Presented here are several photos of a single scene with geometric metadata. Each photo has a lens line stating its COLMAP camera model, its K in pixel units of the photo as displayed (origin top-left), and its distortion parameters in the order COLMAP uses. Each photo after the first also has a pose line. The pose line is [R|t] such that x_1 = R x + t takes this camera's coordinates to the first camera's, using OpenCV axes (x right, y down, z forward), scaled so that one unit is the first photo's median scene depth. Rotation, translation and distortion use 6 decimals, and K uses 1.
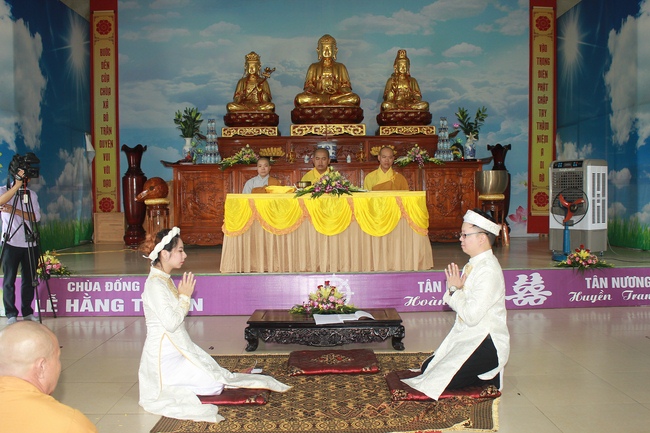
lens RADIAL K [[630.3, 0, 325.7], [0, 630.3, 219.0], [0, 0, 1]] dist [-0.139964, 0.153860]
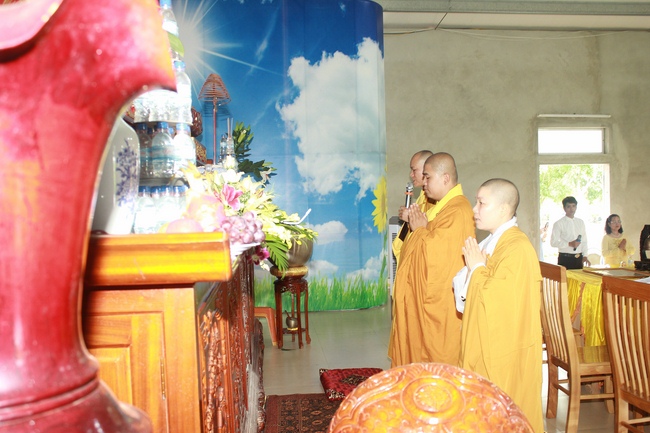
lens RADIAL K [[633.1, 0, 326.4], [0, 633.1, 220.1], [0, 0, 1]] dist [-0.140895, 0.158541]
pose [[-0.079991, -0.022264, 0.996547, -0.359126], [0.063246, 0.997623, 0.027365, -0.093913], [-0.994787, 0.065217, -0.078392, 0.925393]]
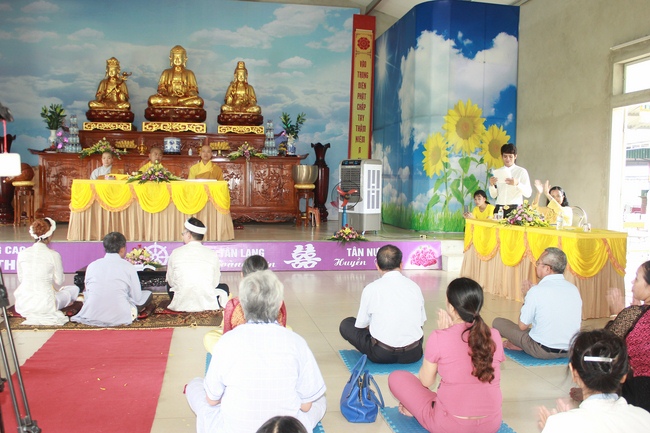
lens RADIAL K [[633.1, 0, 326.4], [0, 633.1, 220.1], [0, 0, 1]] dist [-0.140895, 0.158541]
pose [[0.986849, 0.018314, 0.160605, 0.098944], [-0.022077, 0.999521, 0.021678, 0.003137], [-0.160131, -0.024939, 0.986781, -0.224217]]
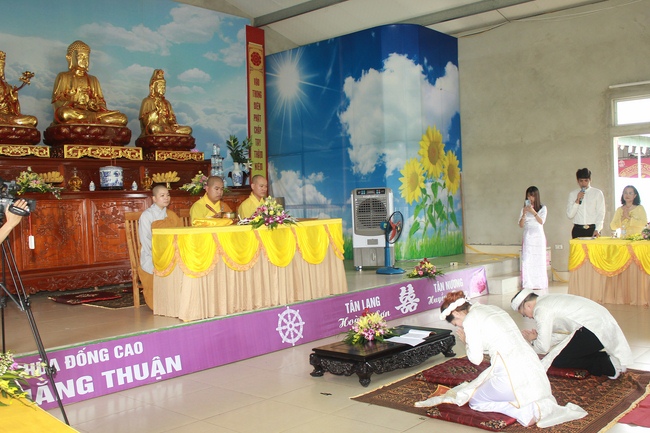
lens RADIAL K [[660.4, 0, 325.0], [0, 660.4, 216.5], [0, 0, 1]] dist [-0.136743, 0.167374]
pose [[0.681792, -0.028039, 0.731008, -0.441492], [0.057915, 0.998198, -0.015729, -0.020507], [-0.729250, 0.053060, 0.682187, 0.161794]]
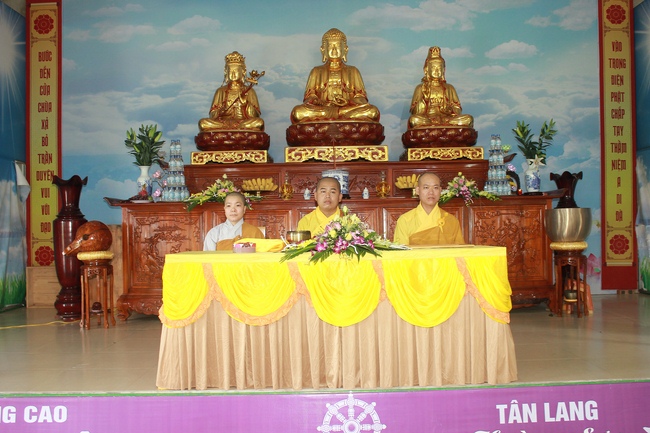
lens RADIAL K [[633.1, 0, 326.4], [0, 633.1, 220.1], [0, 0, 1]] dist [-0.140895, 0.158541]
pose [[0.999926, -0.007196, -0.009777, -0.001530], [0.006662, 0.998540, -0.053606, -0.025517], [0.010148, 0.053537, 0.998514, 0.267903]]
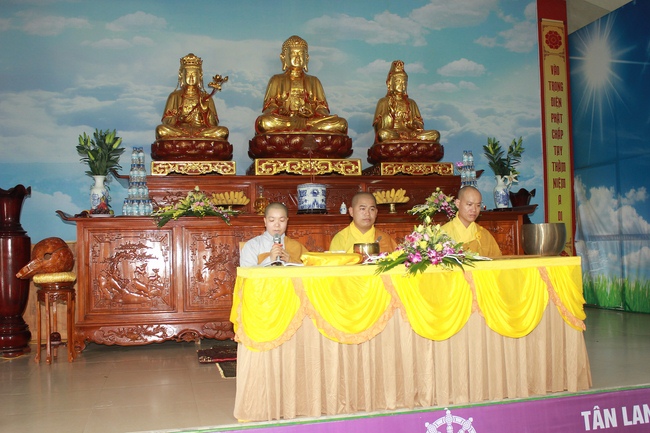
lens RADIAL K [[666.5, 0, 325.0], [0, 666.5, 216.5], [0, 0, 1]] dist [-0.143542, 0.186644]
pose [[0.973863, -0.003777, 0.227105, -0.142315], [0.024960, 0.995586, -0.090476, -0.020647], [-0.225760, 0.093780, 0.969658, 0.287047]]
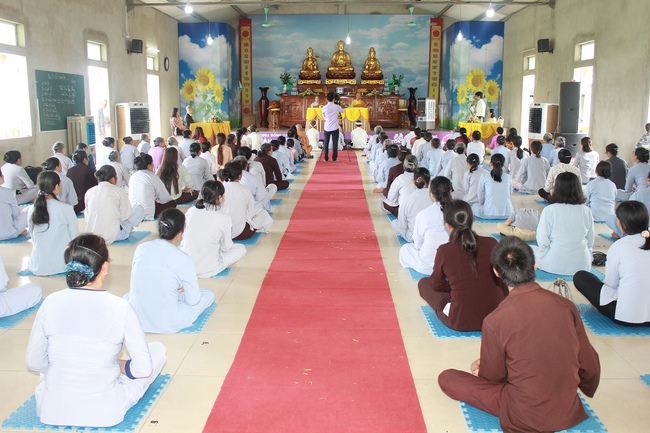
lens RADIAL K [[633.1, 0, 326.4], [0, 633.1, 220.1], [0, 0, 1]] dist [-0.140895, 0.158541]
pose [[0.999142, 0.019176, -0.036706, 0.048263], [-0.013706, 0.989502, 0.143868, 0.043747], [0.039079, -0.143242, 0.988916, -1.528722]]
